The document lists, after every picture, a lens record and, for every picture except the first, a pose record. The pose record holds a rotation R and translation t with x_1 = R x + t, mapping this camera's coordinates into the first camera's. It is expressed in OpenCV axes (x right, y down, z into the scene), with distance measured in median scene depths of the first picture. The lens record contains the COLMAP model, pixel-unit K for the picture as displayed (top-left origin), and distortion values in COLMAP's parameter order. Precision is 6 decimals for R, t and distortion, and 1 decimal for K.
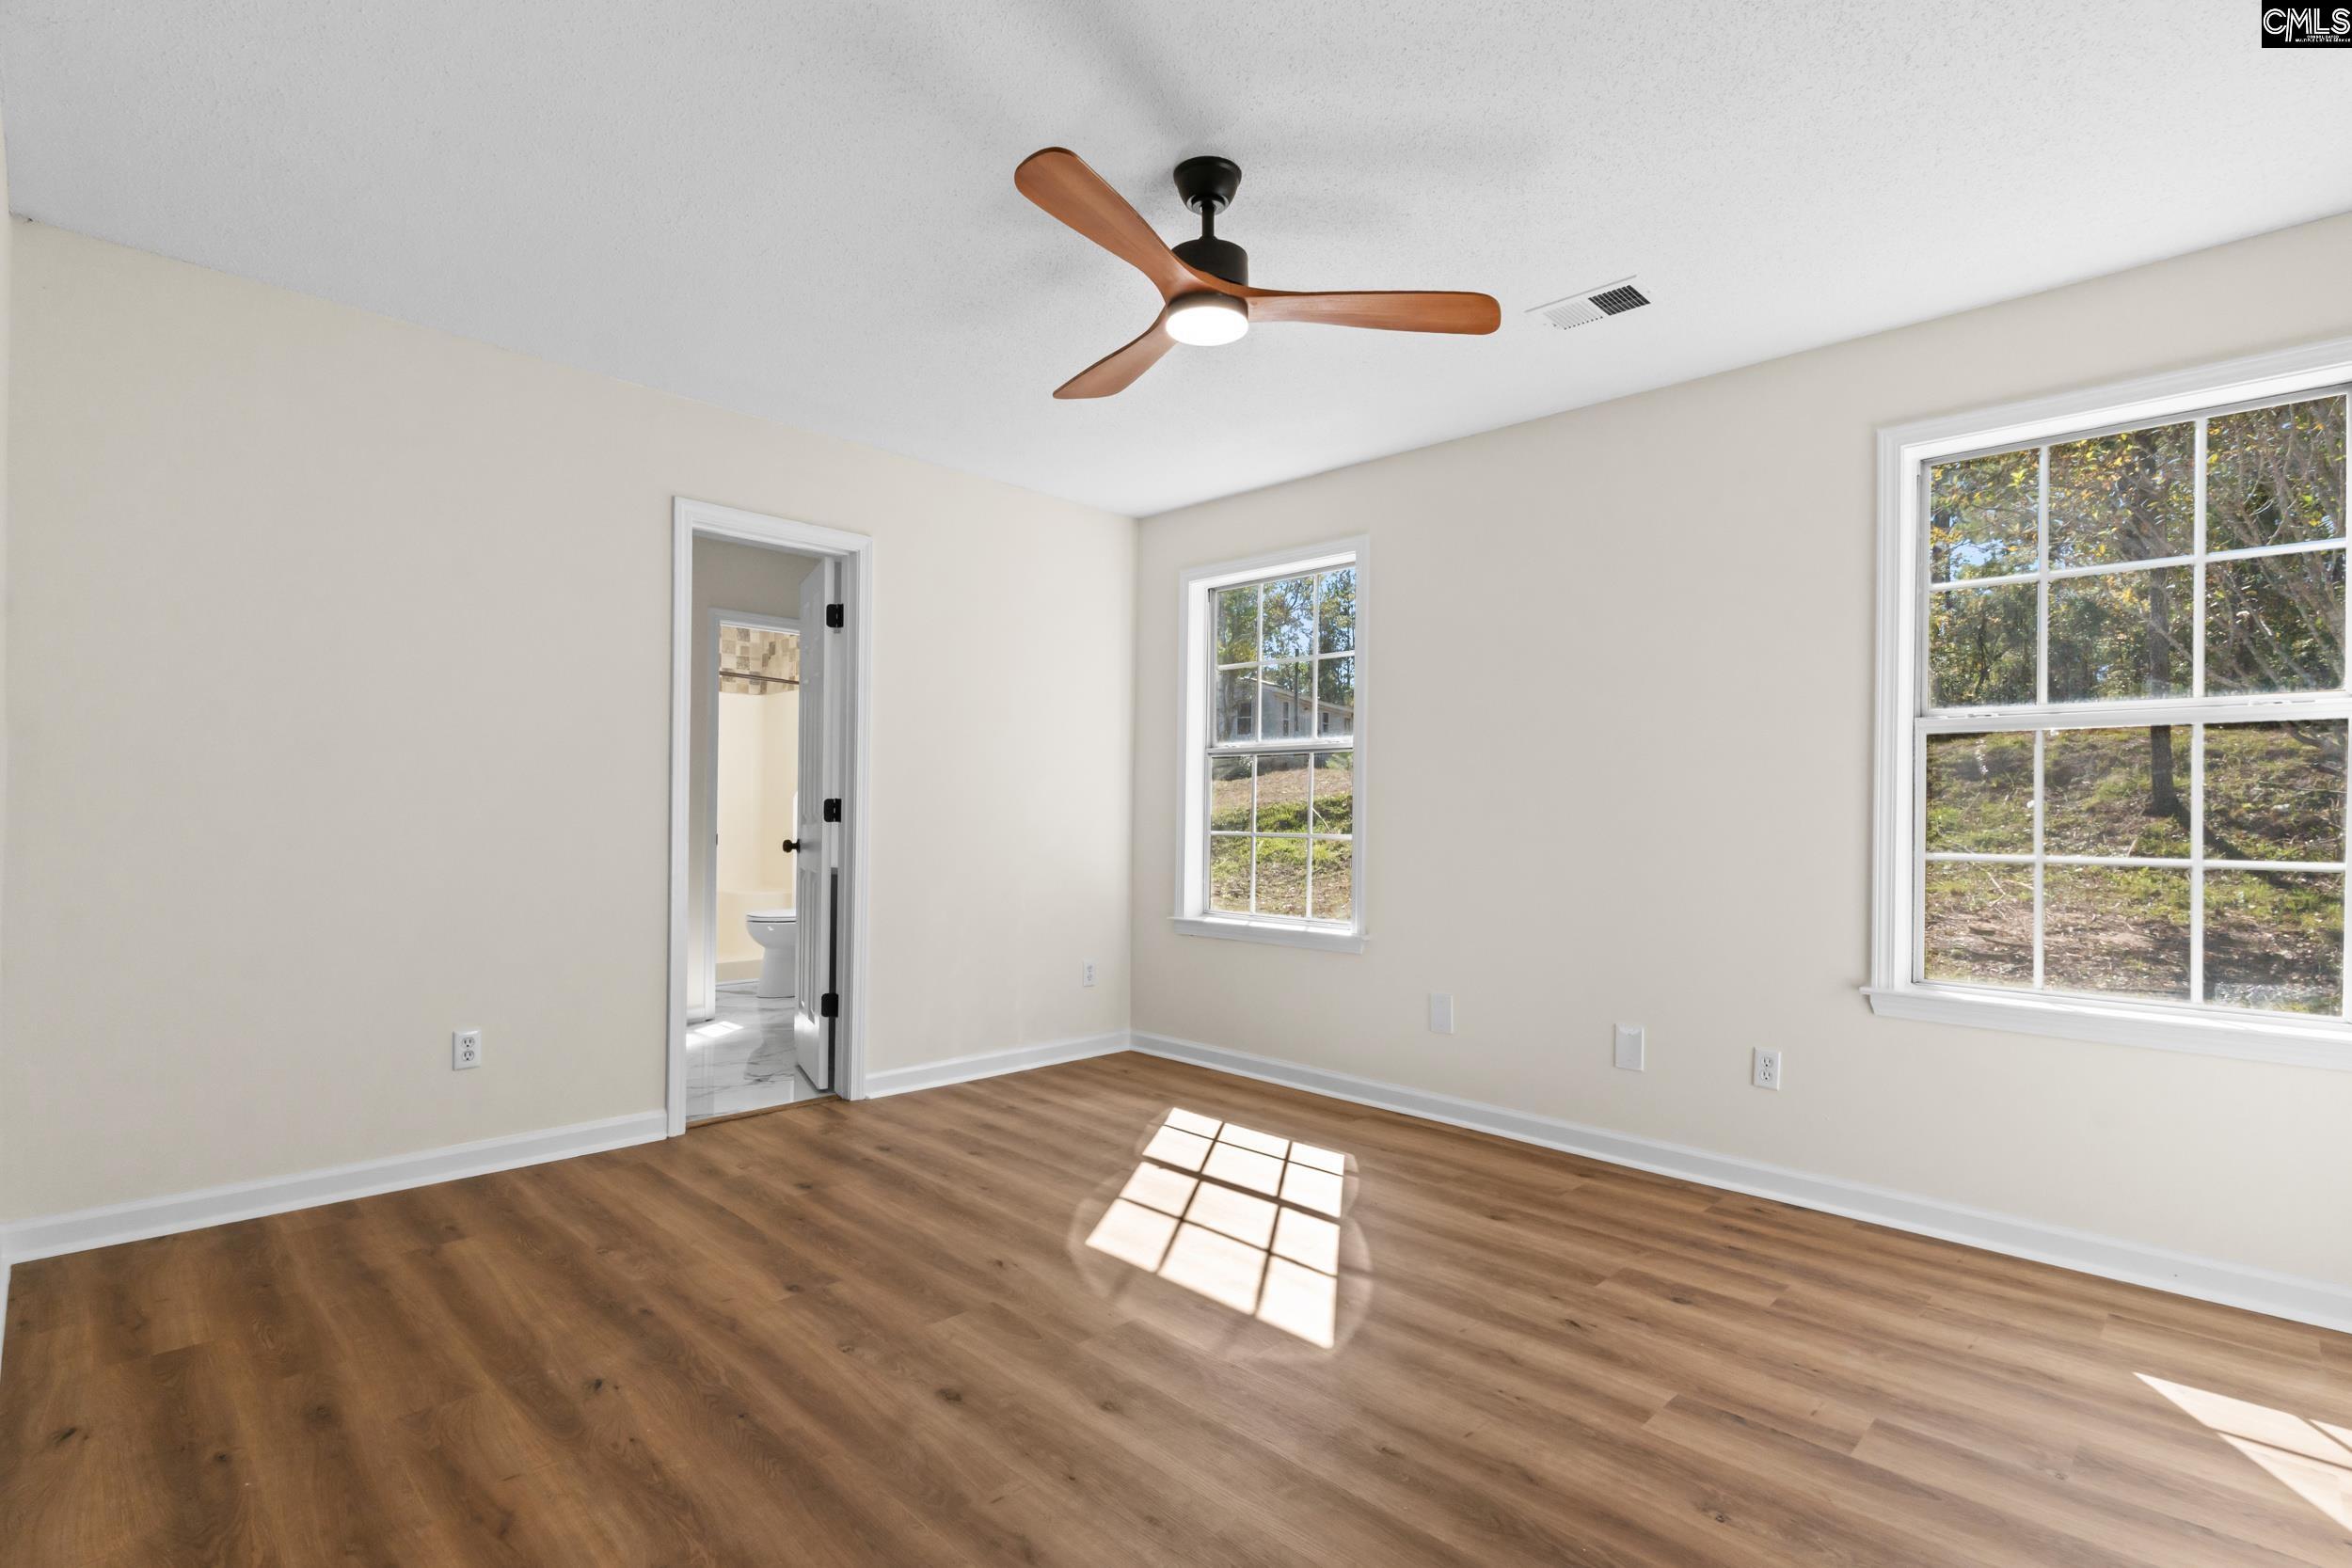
lens RADIAL K [[1100.5, 0, 1174.4], [0, 1100.5, 790.7], [0, 0, 1]] dist [-0.000762, -0.000158]
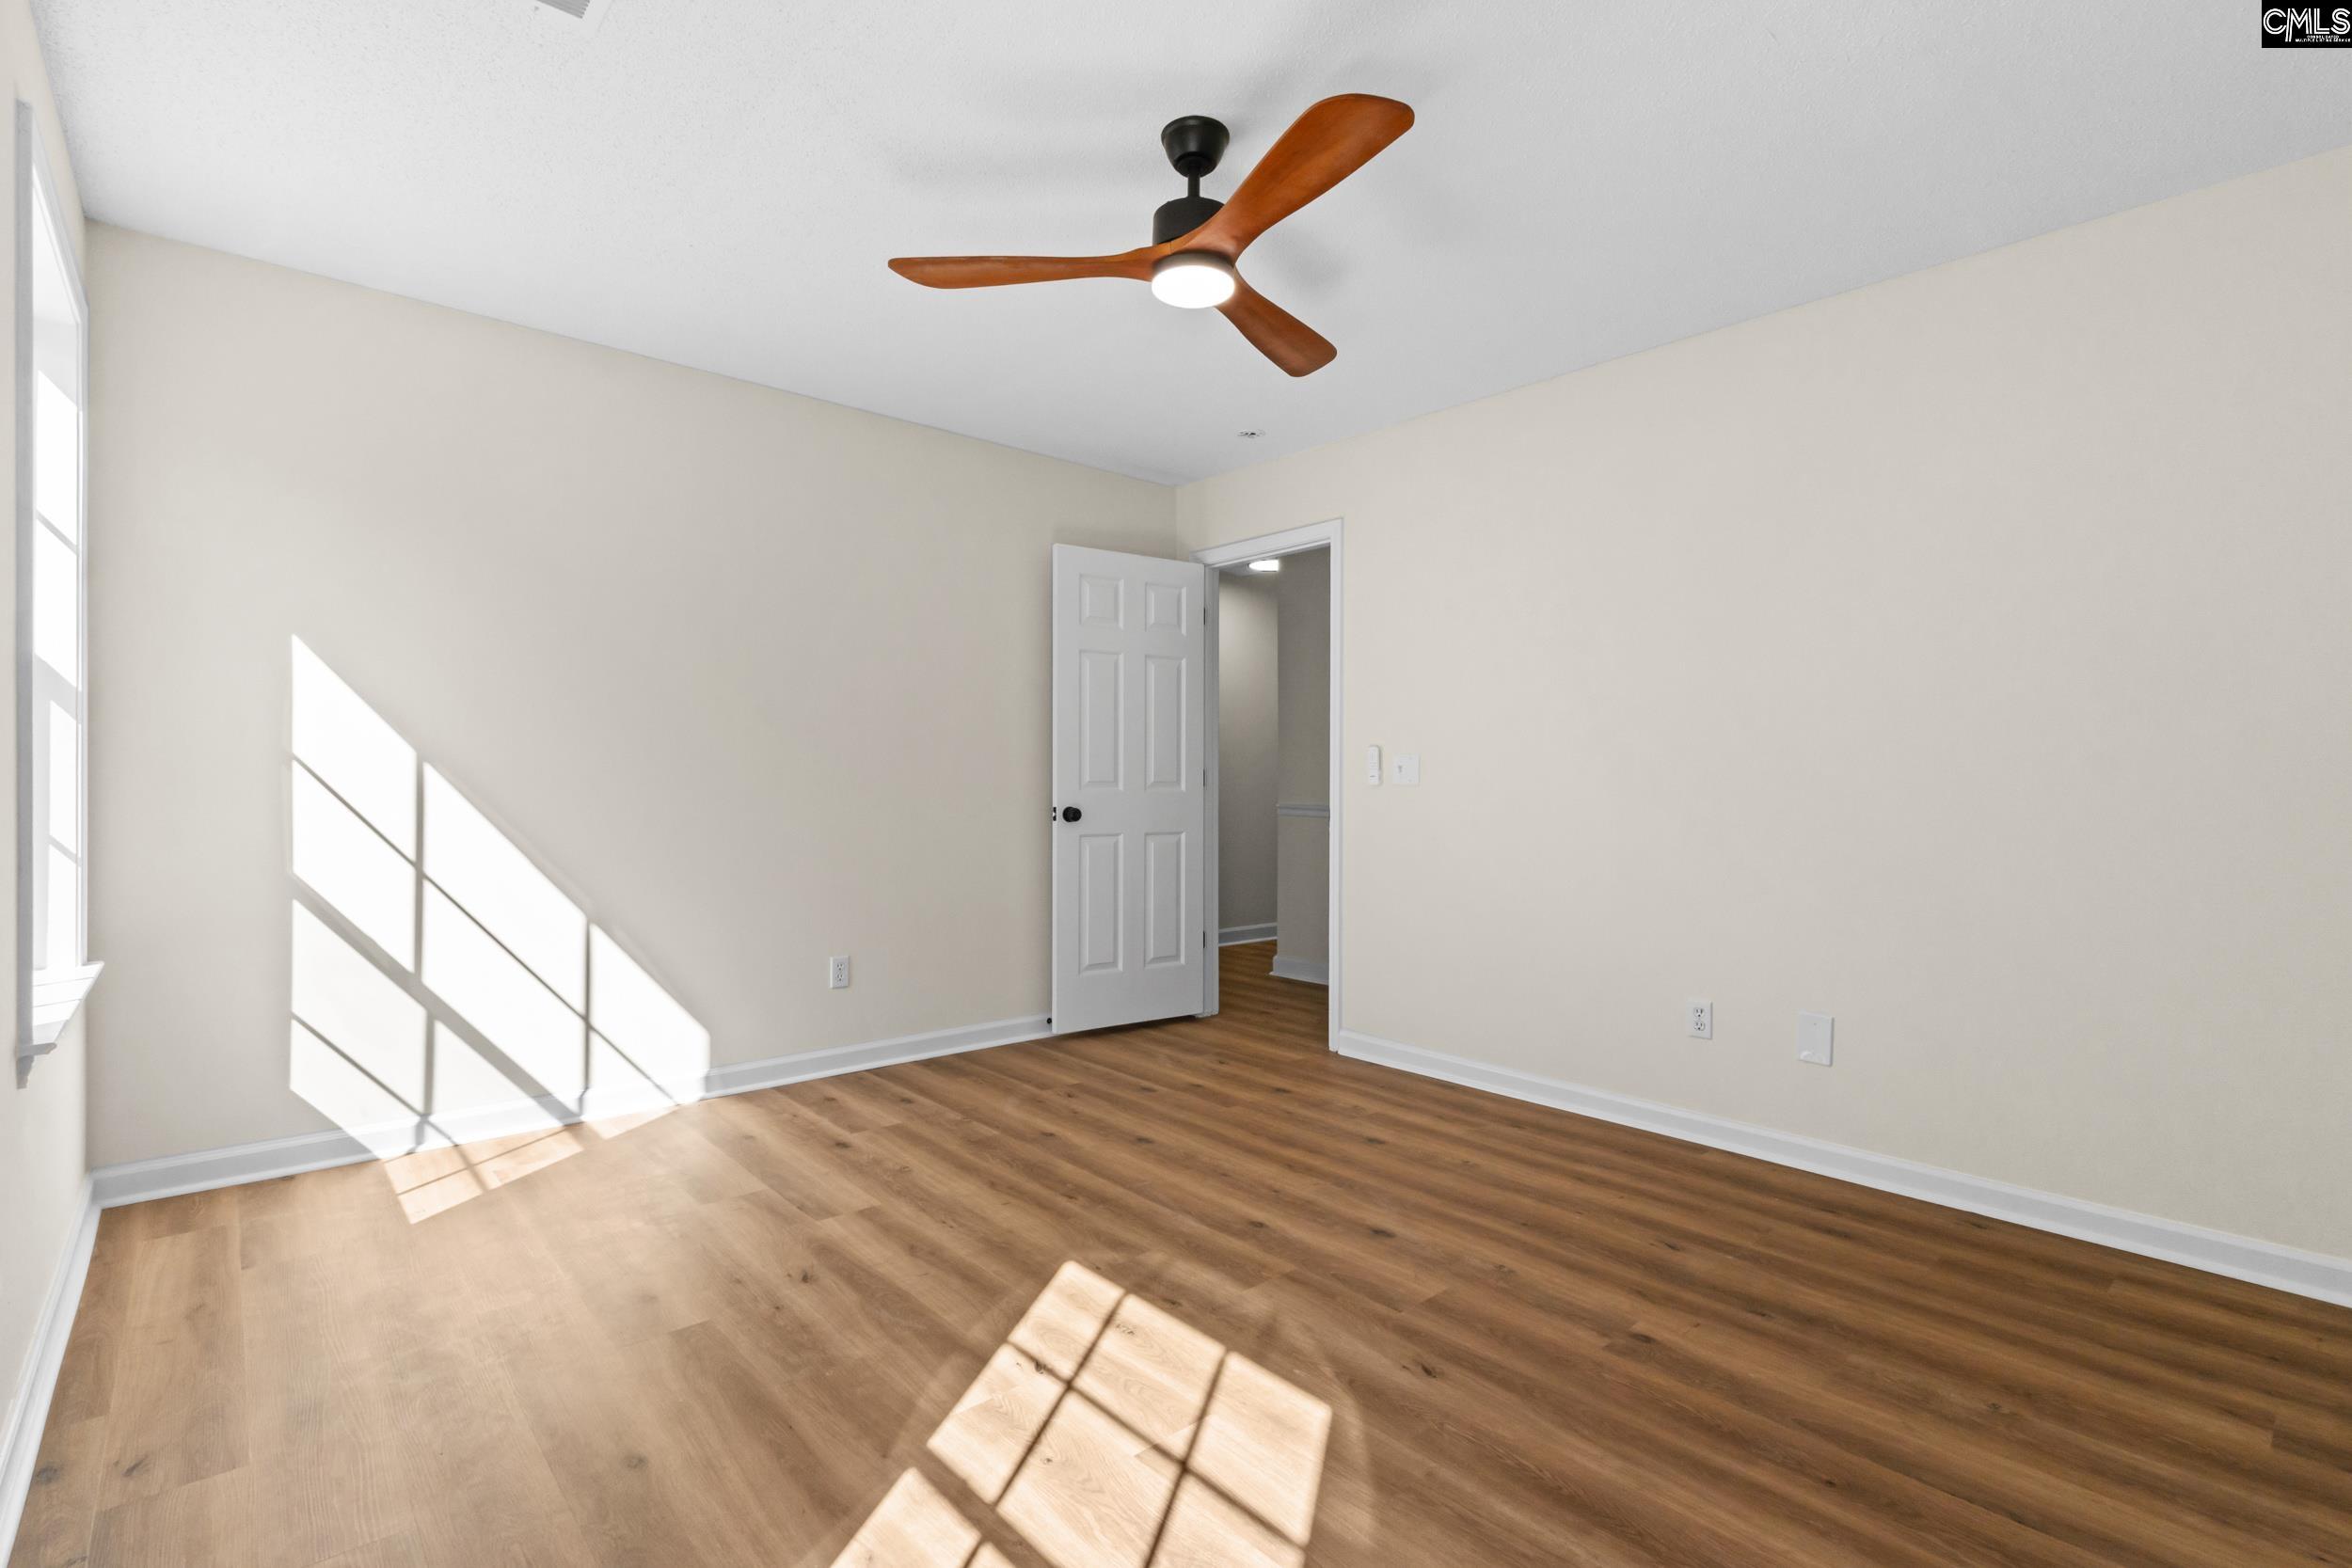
lens RADIAL K [[1100.5, 0, 1174.4], [0, 1100.5, 790.7], [0, 0, 1]] dist [-0.000762, -0.000158]
pose [[-0.998395, -0.019342, 0.053231, -0.015459], [-0.019496, 0.999807, -0.002376, 0.031362], [-0.053175, -0.003410, -0.998579, 1.932564]]
